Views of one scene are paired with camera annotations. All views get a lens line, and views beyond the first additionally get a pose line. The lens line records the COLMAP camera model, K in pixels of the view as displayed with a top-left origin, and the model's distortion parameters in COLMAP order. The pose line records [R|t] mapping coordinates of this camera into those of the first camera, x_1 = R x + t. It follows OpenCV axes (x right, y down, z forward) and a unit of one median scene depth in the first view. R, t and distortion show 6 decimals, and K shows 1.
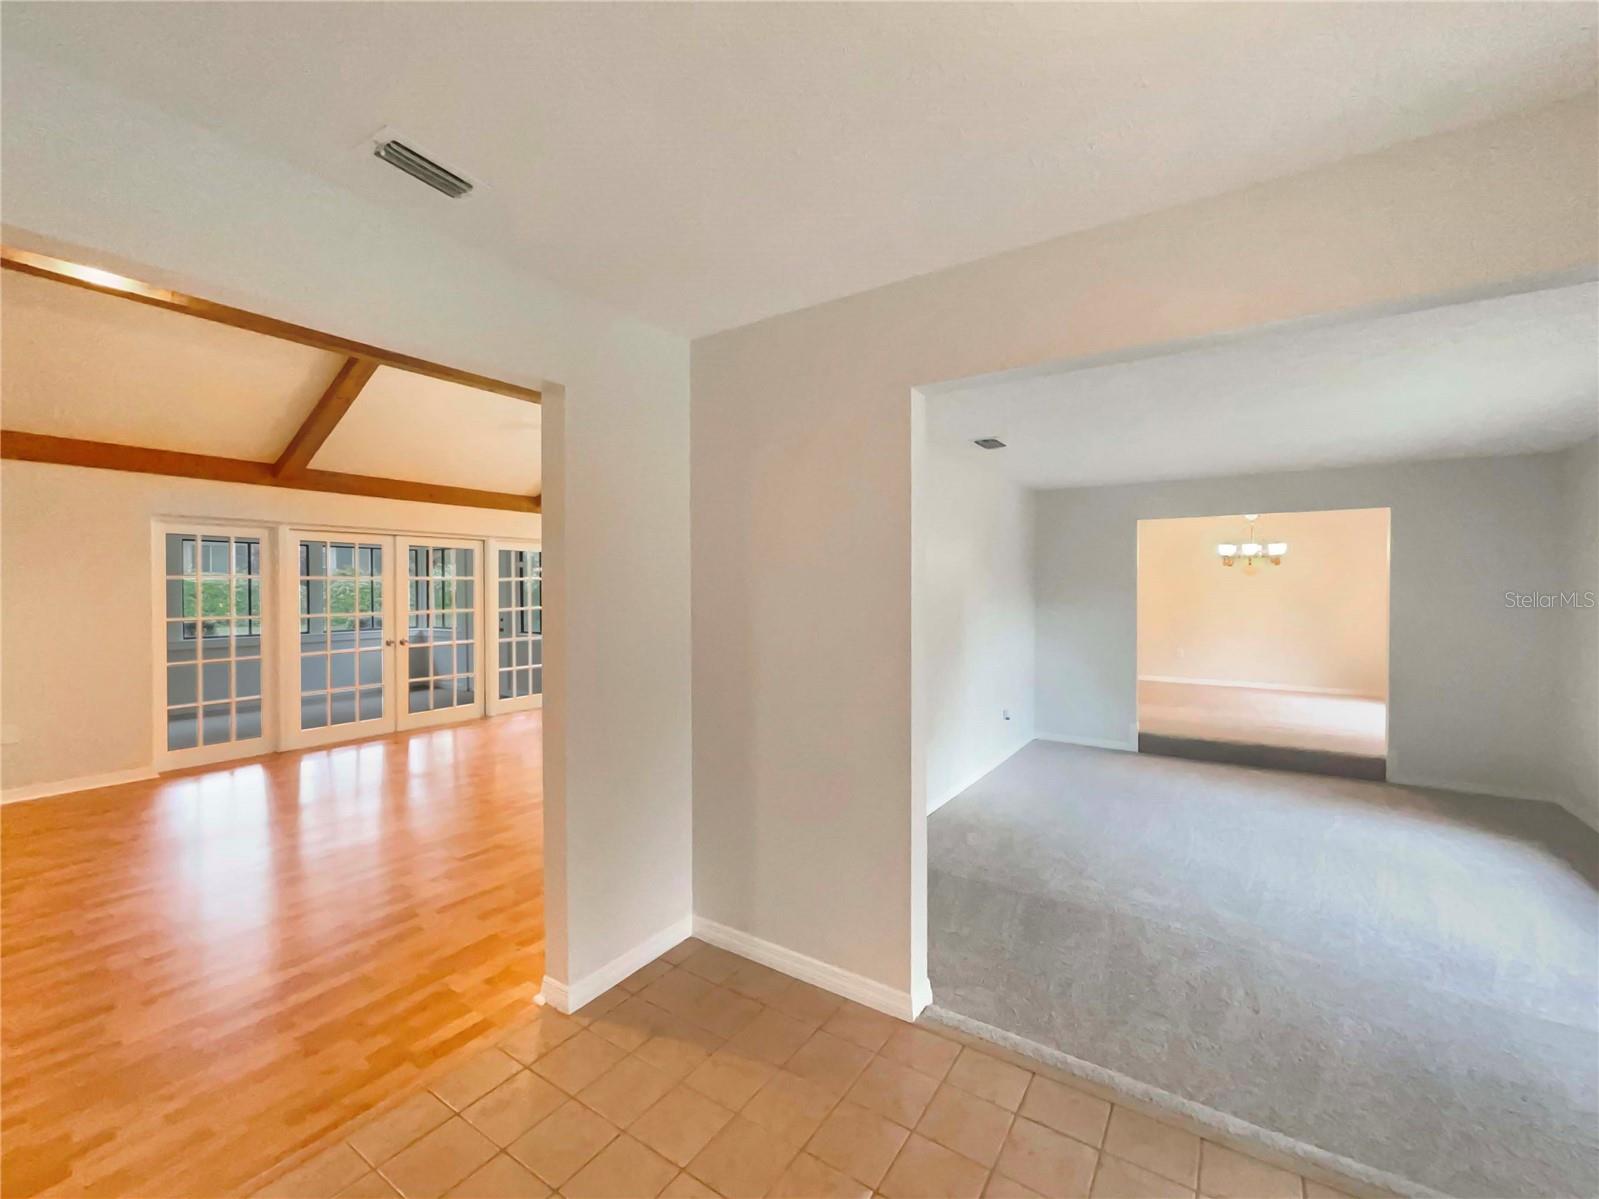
lens RADIAL K [[668.4, 0, 795.2], [0, 668.4, 588.4], [0, 0, 1]] dist [0.010824, -0.002097]
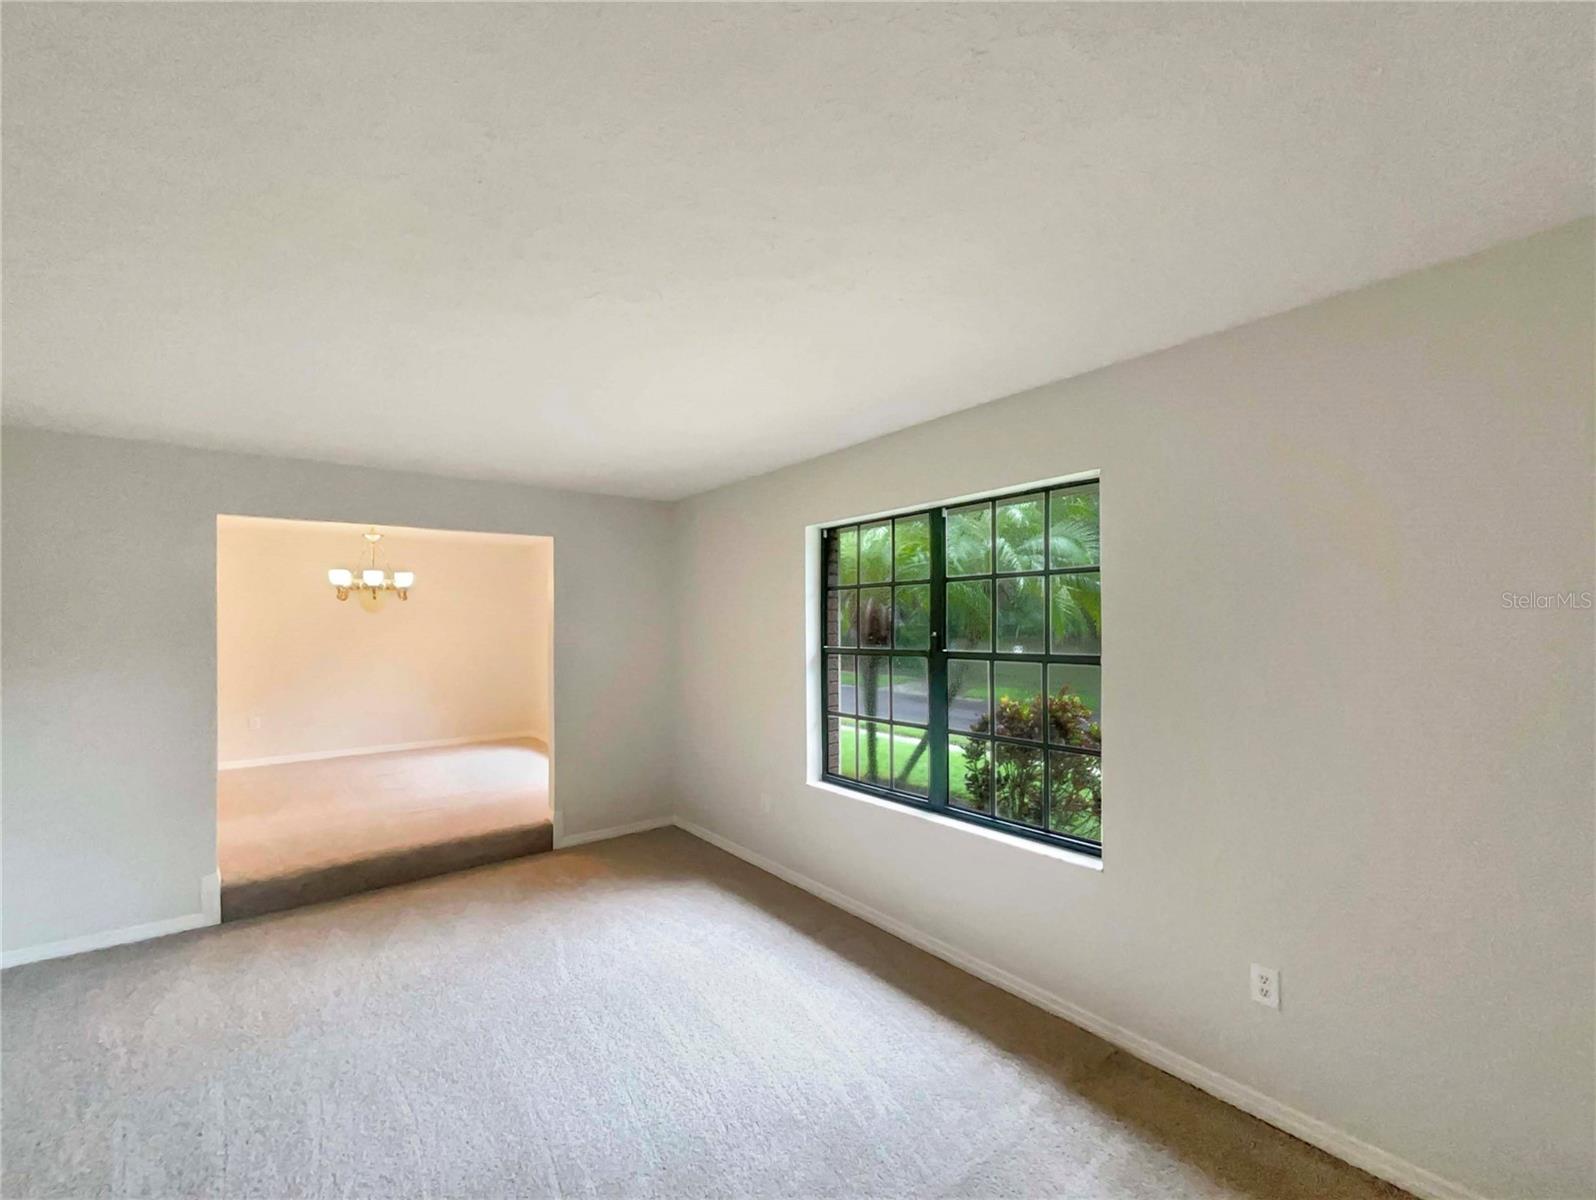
lens RADIAL K [[675.0, 0, 813.6], [0, 675.0, 612.6], [0, 0, 1]] dist [-0.003975, -0.000937]
pose [[0.301043, 0.006948, 0.953585, 0.103961], [0.012770, 0.999854, -0.011316, -0.004342], [-0.953525, 0.015584, 0.300910, 0.301443]]
